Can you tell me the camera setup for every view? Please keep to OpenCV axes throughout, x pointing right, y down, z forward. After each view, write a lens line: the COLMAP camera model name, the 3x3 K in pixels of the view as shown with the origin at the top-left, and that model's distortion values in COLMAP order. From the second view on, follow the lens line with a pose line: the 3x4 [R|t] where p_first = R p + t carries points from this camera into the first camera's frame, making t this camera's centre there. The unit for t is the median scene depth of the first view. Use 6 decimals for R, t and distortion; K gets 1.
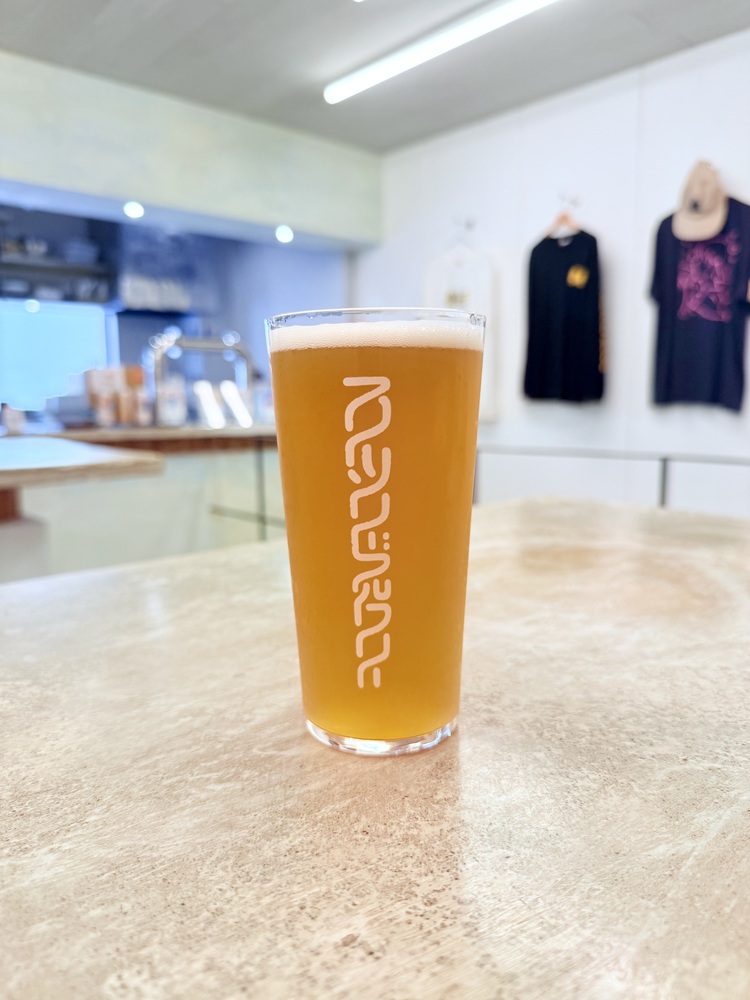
lens RADIAL K [[724.4, 0, 360.2], [0, 724.4, 502.2], [0, 0, 1]] dist [-0.045613, -0.000212]
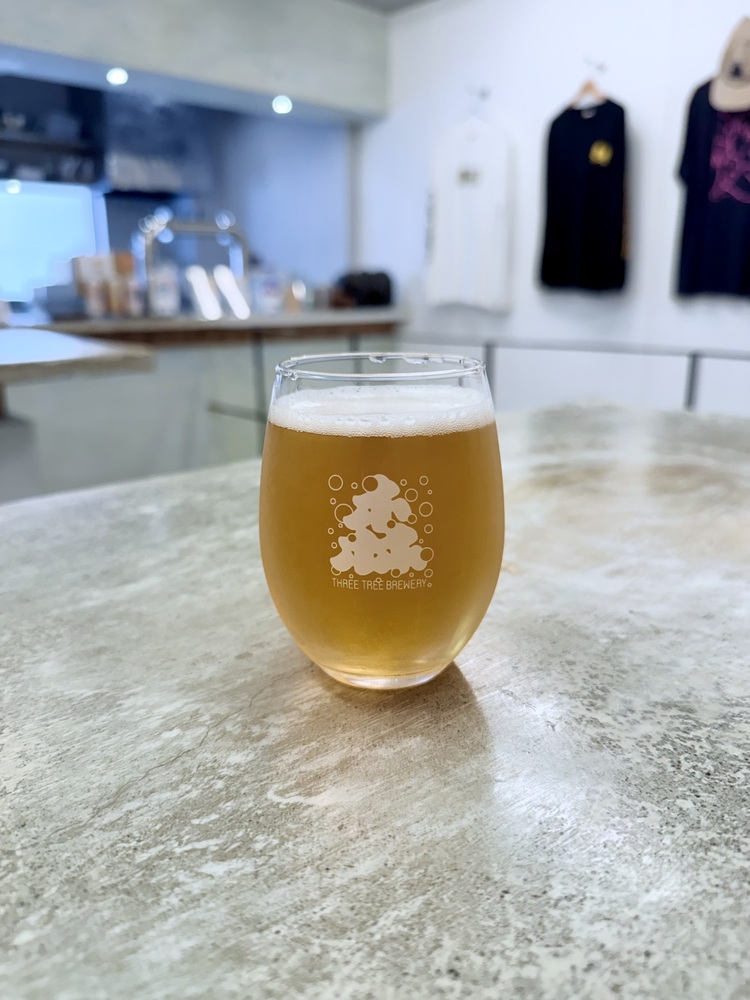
lens RADIAL K [[724.4, 0, 360.2], [0, 724.4, 502.2], [0, 0, 1]] dist [-0.045613, -0.000212]
pose [[0.999997, 0.002556, 0.000549, -0.051201], [-0.002609, 0.989395, 0.145226, -0.026898], [-0.000171, -0.145227, 0.989398, 0.297357]]
